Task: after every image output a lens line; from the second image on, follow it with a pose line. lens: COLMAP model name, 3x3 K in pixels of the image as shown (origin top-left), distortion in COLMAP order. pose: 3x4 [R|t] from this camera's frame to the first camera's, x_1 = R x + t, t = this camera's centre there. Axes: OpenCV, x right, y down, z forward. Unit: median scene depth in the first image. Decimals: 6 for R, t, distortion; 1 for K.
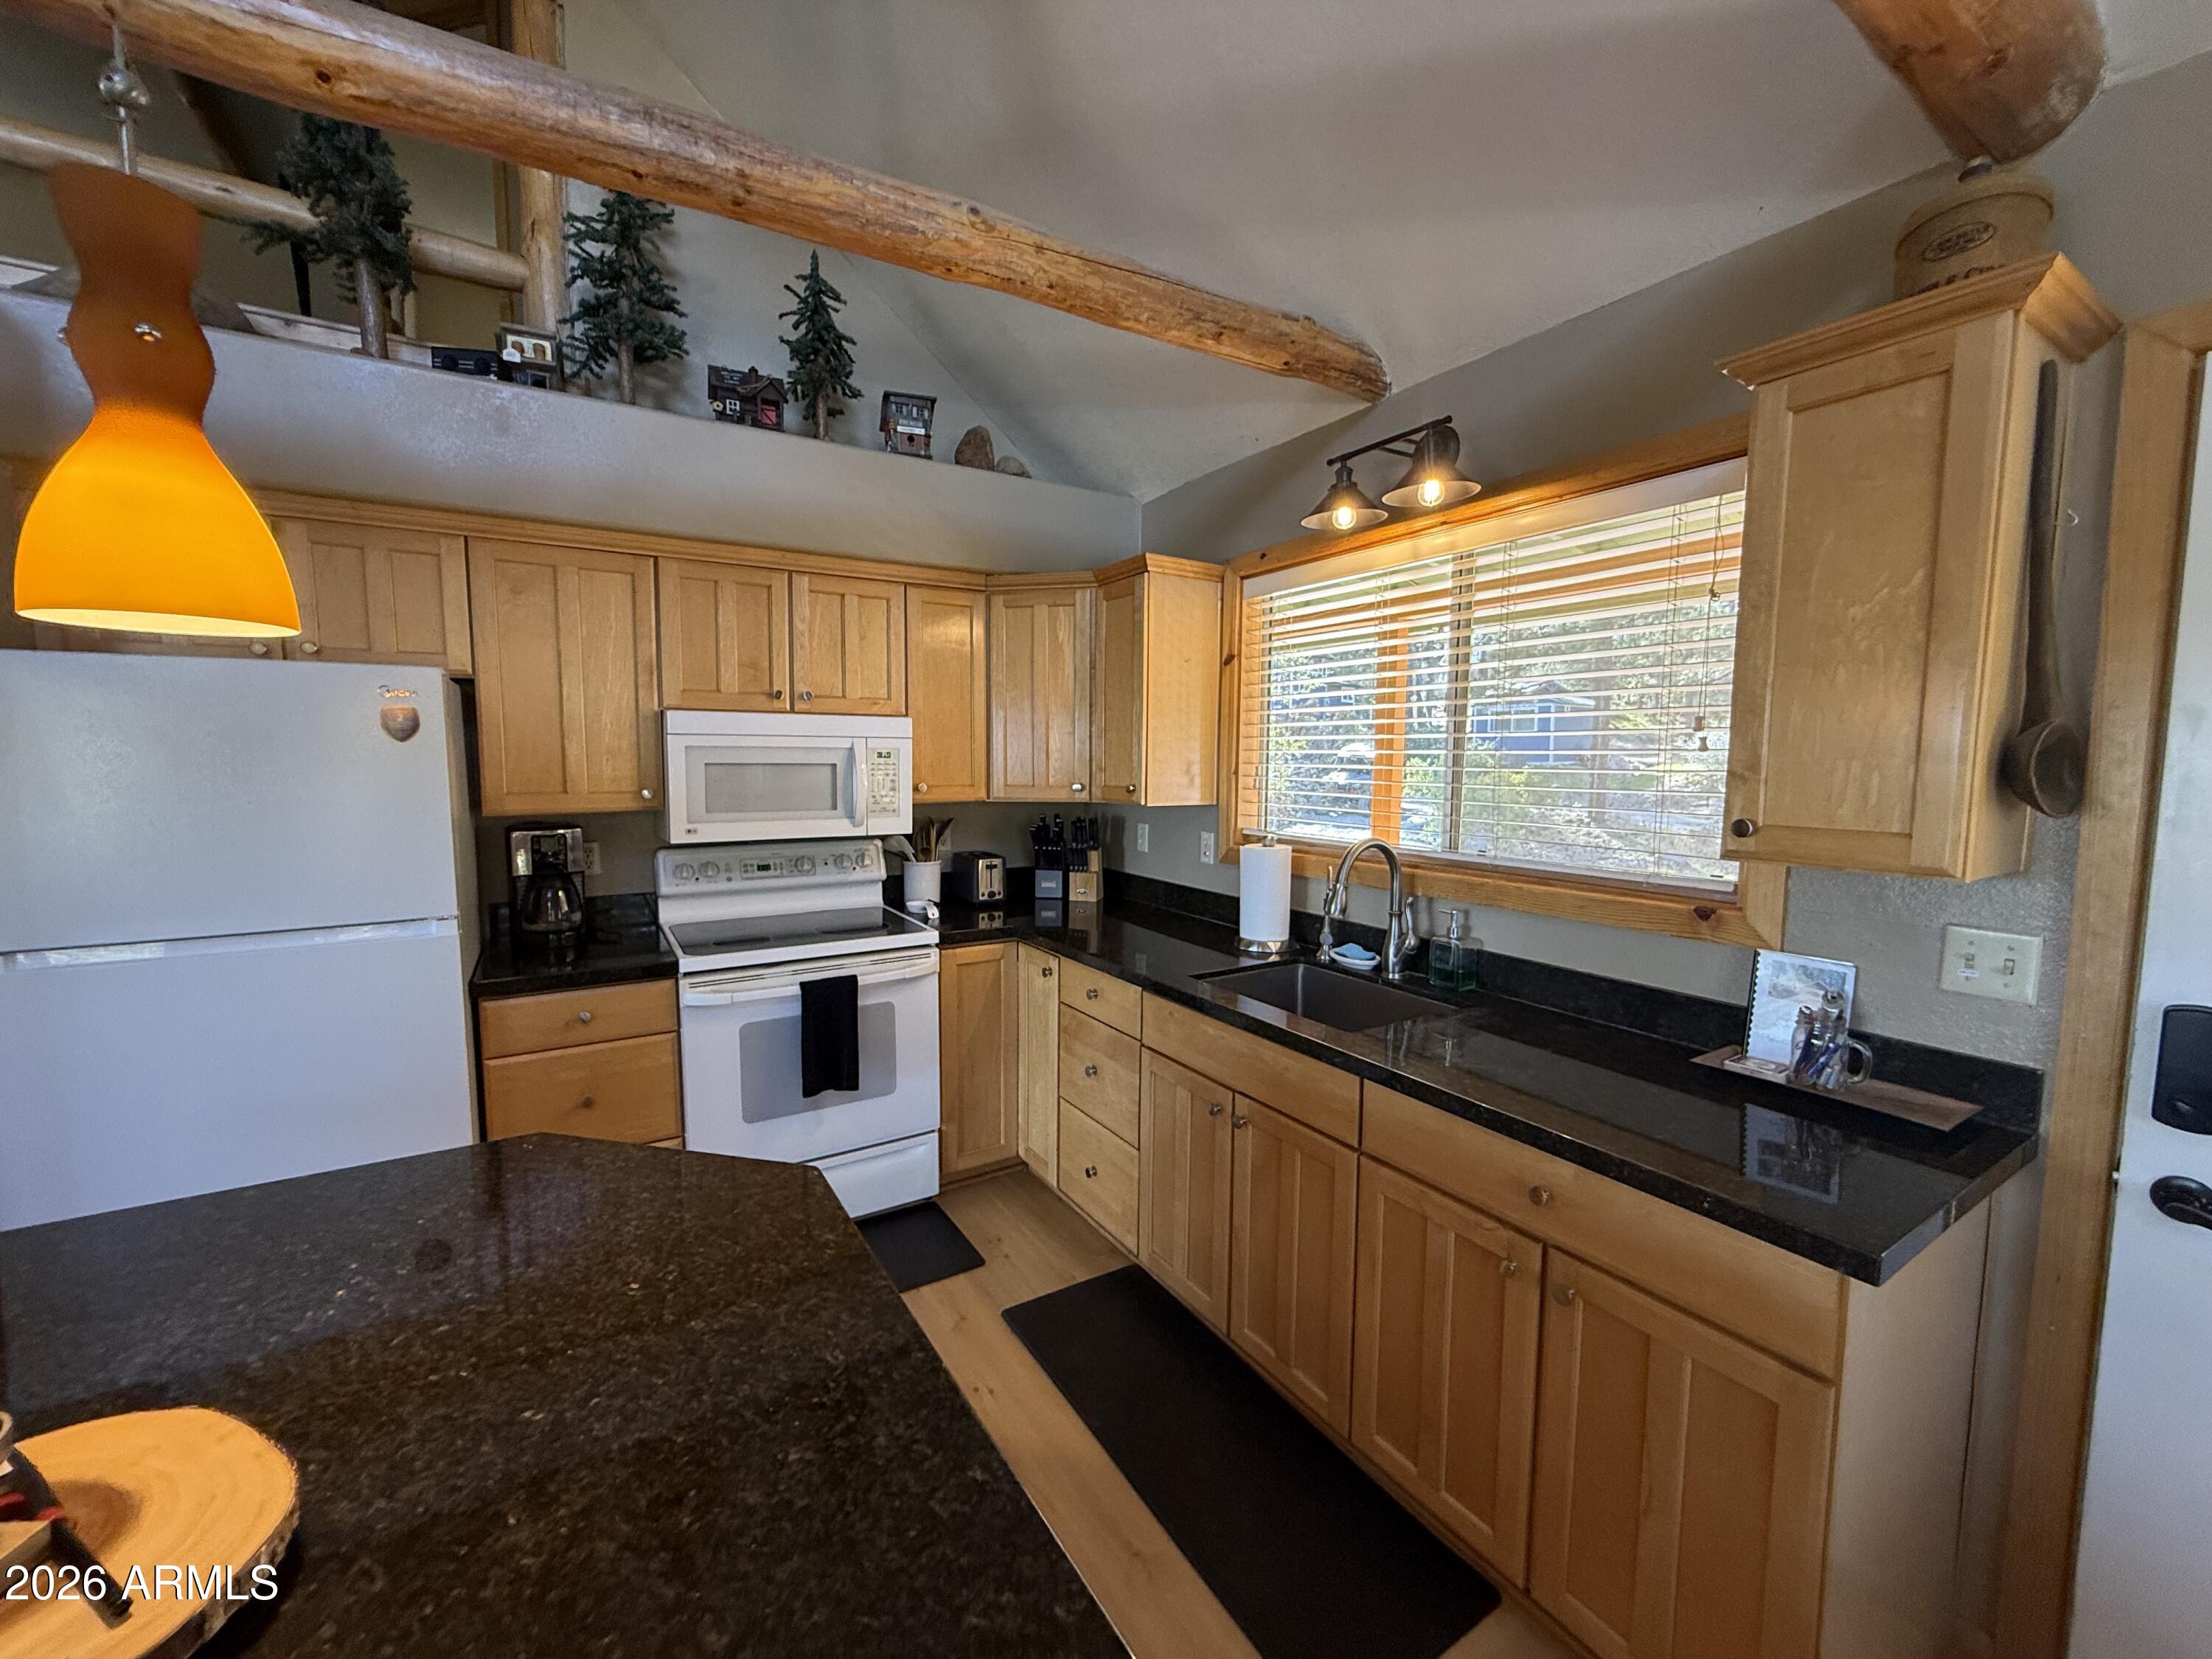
lens RADIAL K [[879.5, 0, 1106.4], [0, 879.5, 827.1], [0, 0, 1]] dist [0.000249, -0.001440]
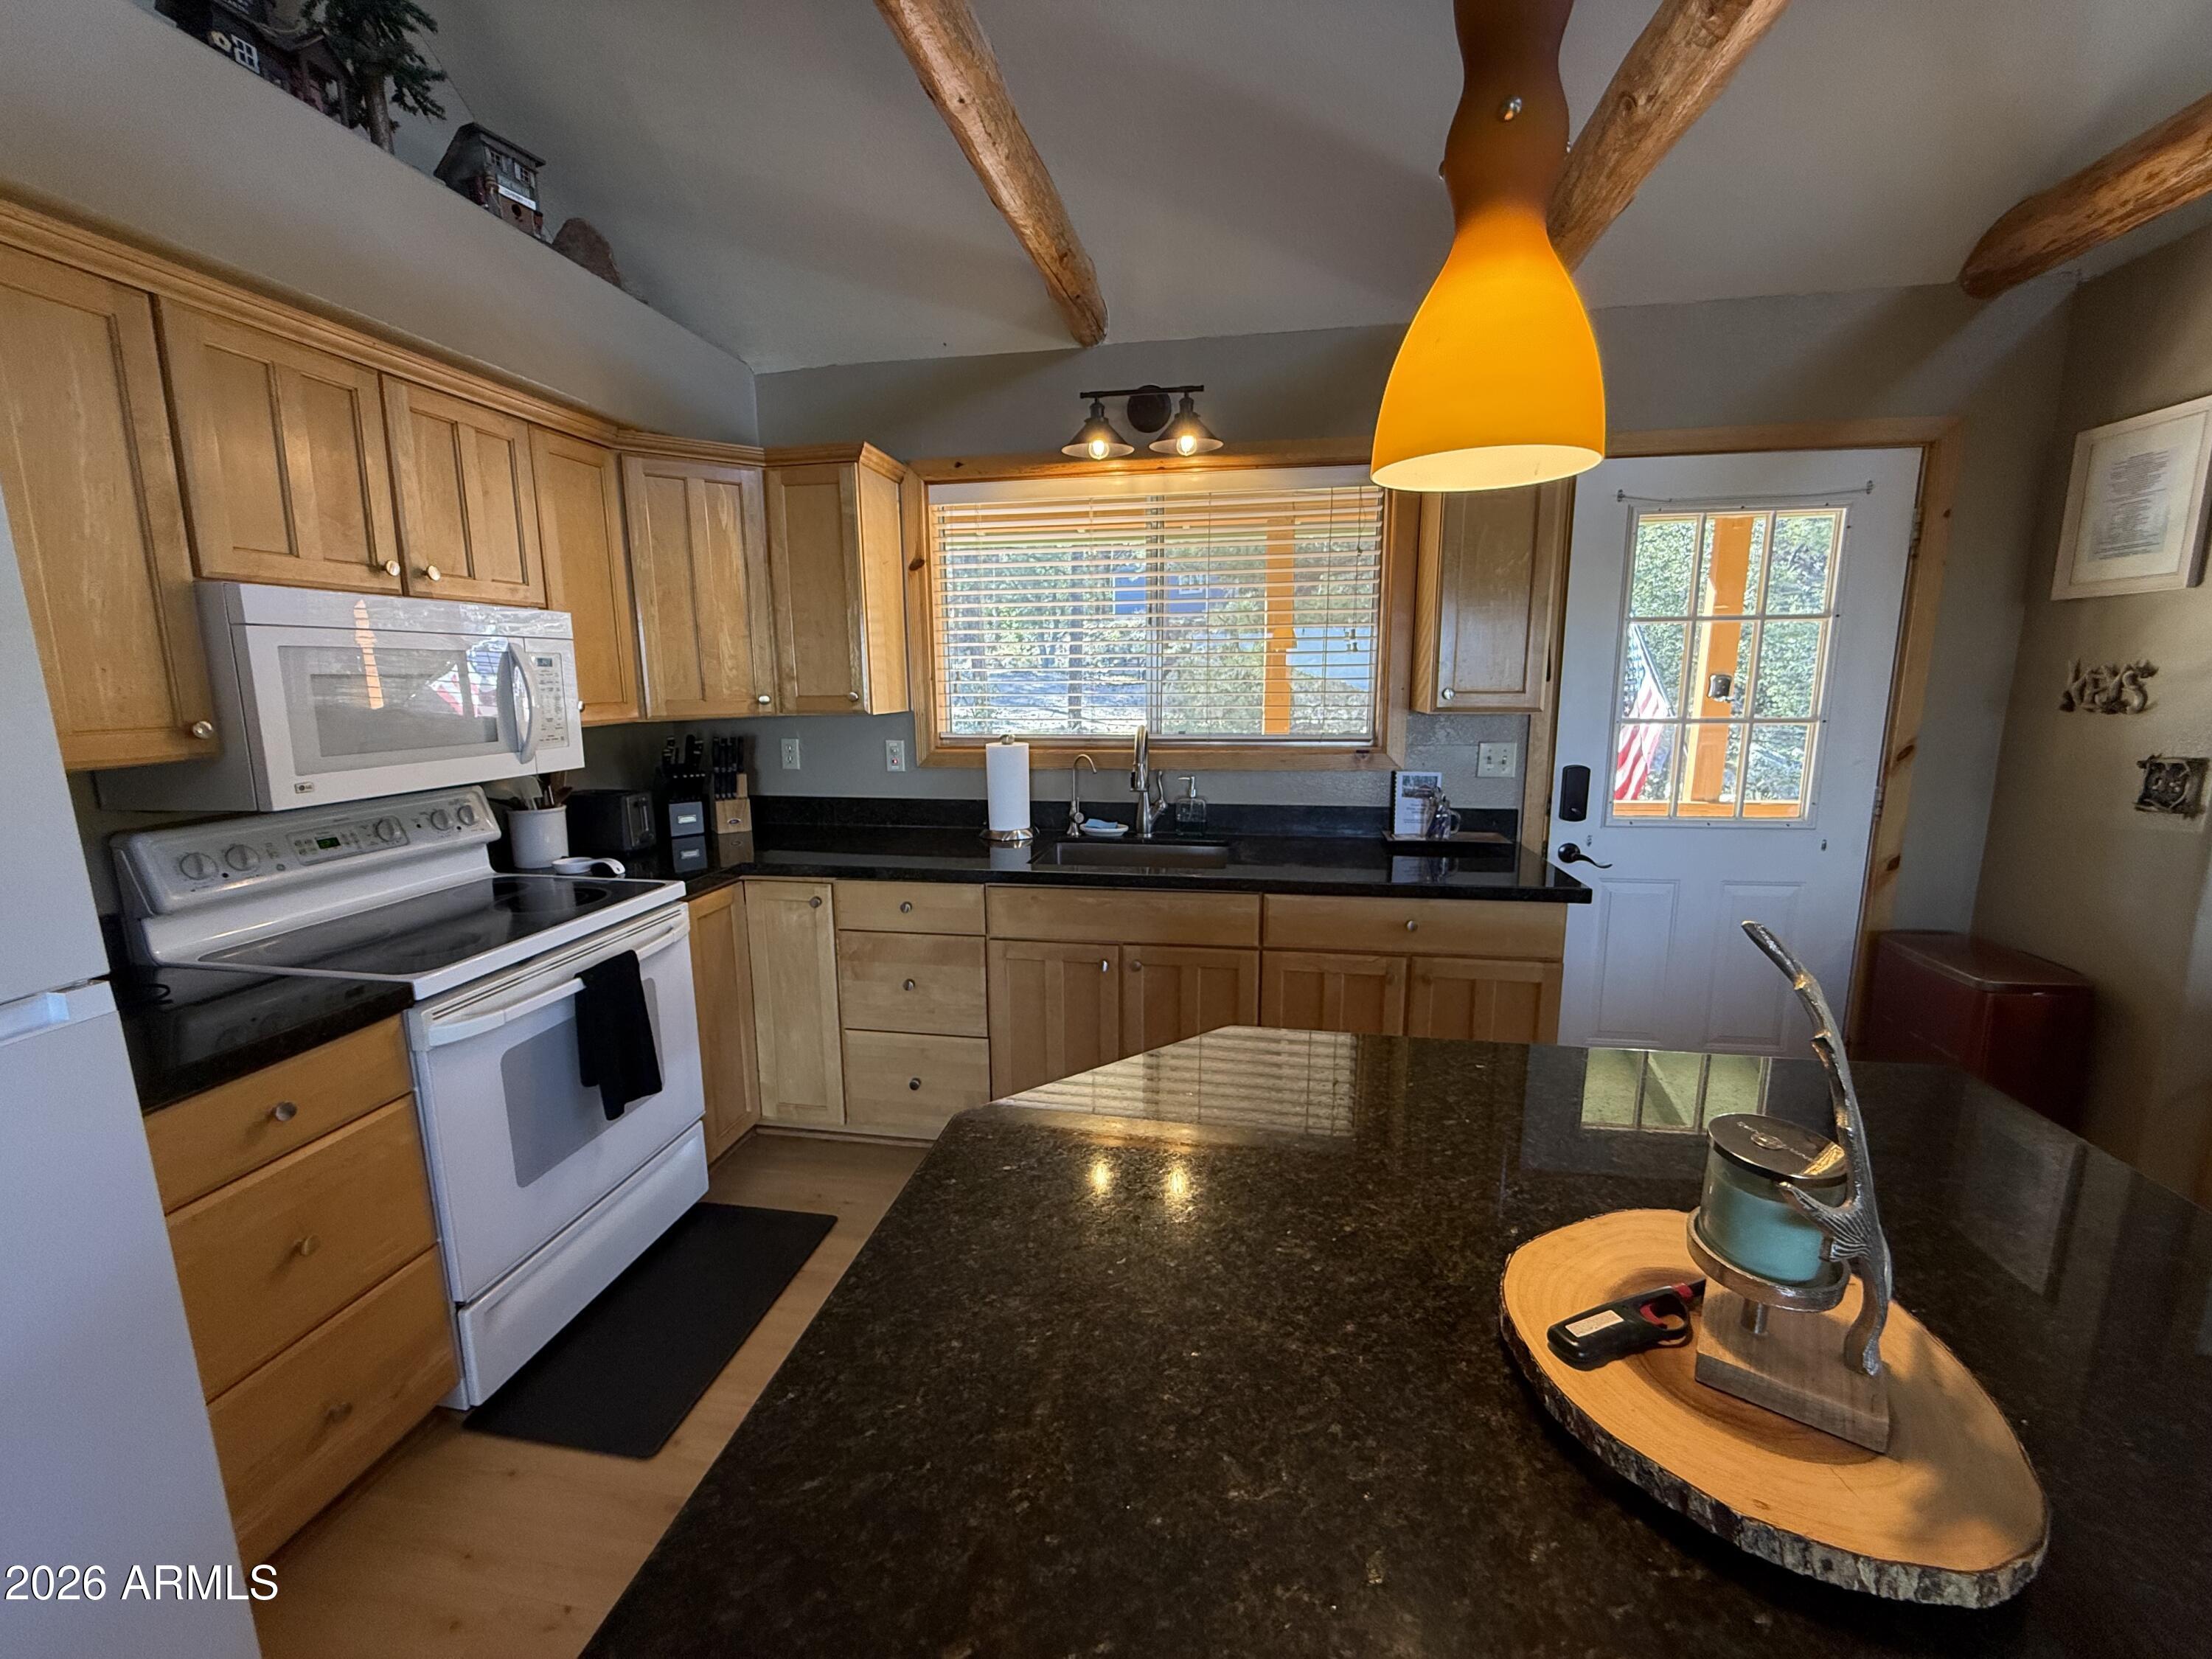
lens RADIAL K [[879.5, 0, 1102.2], [0, 879.5, 826.7], [0, 0, 1]] dist [0.000249, -0.001440]
pose [[0.664876, -0.141374, 0.733453, -0.517327], [0.074709, 0.989588, 0.123021, -0.002248], [-0.743208, -0.026998, 0.668515, 0.169893]]
